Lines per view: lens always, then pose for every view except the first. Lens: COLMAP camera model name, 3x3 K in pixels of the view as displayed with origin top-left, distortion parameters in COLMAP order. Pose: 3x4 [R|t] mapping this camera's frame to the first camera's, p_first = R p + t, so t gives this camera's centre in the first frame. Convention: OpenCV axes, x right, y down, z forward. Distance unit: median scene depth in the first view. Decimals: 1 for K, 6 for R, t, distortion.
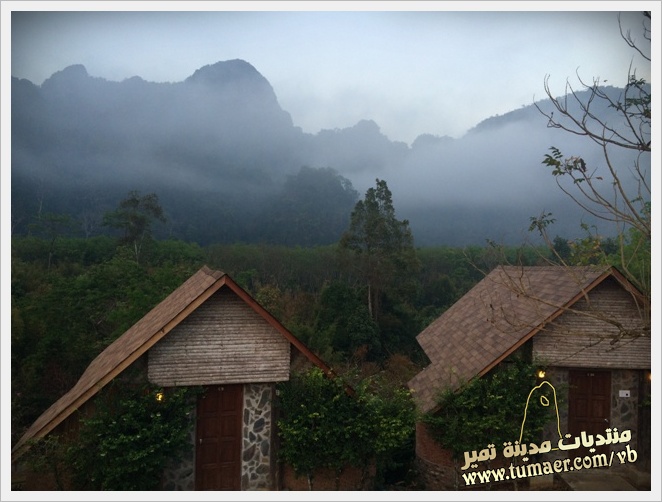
lens RADIAL K [[540.0, 0, 330.6], [0, 540.0, 246.5], [0, 0, 1]] dist [0.085526, -0.119390]
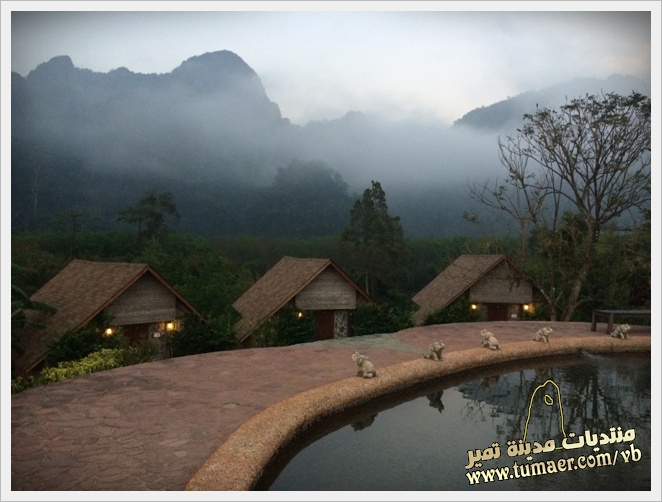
lens RADIAL K [[540.0, 0, 330.1], [0, 540.0, 243.9], [0, 0, 1]] dist [0.085526, -0.119390]
pose [[0.999748, -0.007024, 0.021318, -0.021361], [0.006753, 0.999896, 0.012772, -0.003719], [-0.021405, -0.012625, 0.999691, -0.109841]]
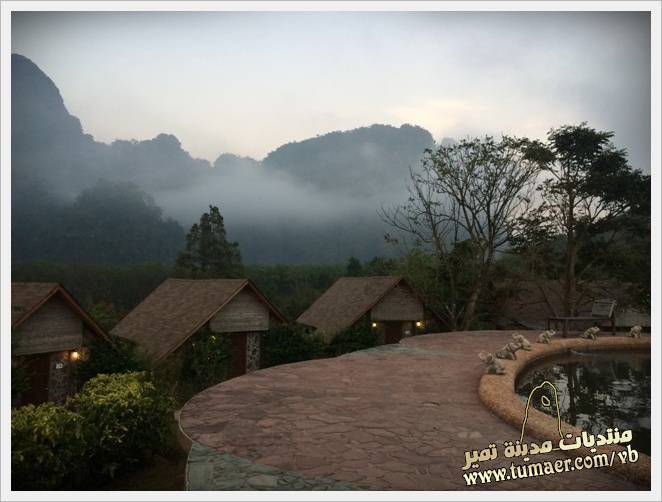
lens RADIAL K [[540.0, 0, 326.7], [0, 540.0, 246.7], [0, 0, 1]] dist [0.085526, -0.119390]
pose [[0.936320, 0.014930, 0.350829, -0.058733], [-0.003475, 0.999441, -0.033259, -0.000781], [-0.351130, 0.029922, 0.935849, -0.102853]]
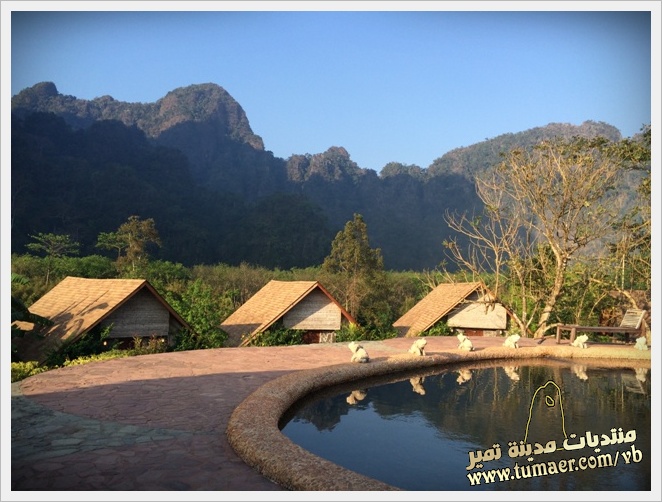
lens RADIAL K [[540.0, 0, 330.3], [0, 540.0, 245.5], [0, 0, 1]] dist [0.085526, -0.119390]
pose [[0.998016, 0.022544, 0.058794, -0.024787], [-0.019843, 0.998739, -0.046124, 0.000139], [-0.059759, 0.044866, 0.997204, -0.121346]]
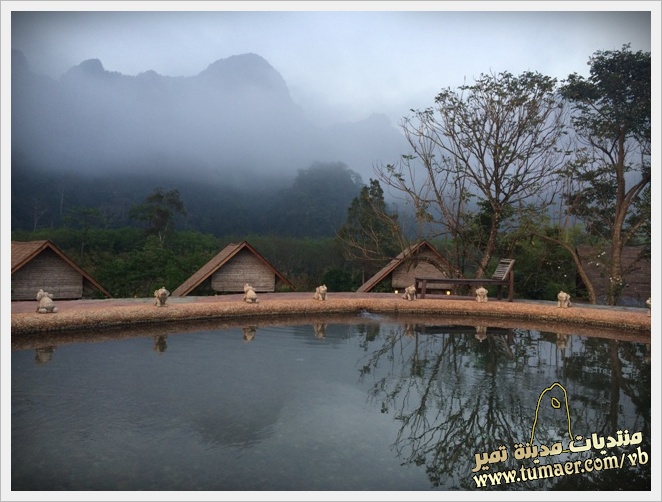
lens RADIAL K [[540.0, 0, 330.6], [0, 540.0, 244.5], [0, 0, 1]] dist [0.085526, -0.119390]
pose [[0.999741, 0.004027, -0.022400, 0.018844], [-0.003815, 0.999948, 0.009470, 0.003630], [0.022437, -0.009382, 0.999704, -0.110980]]
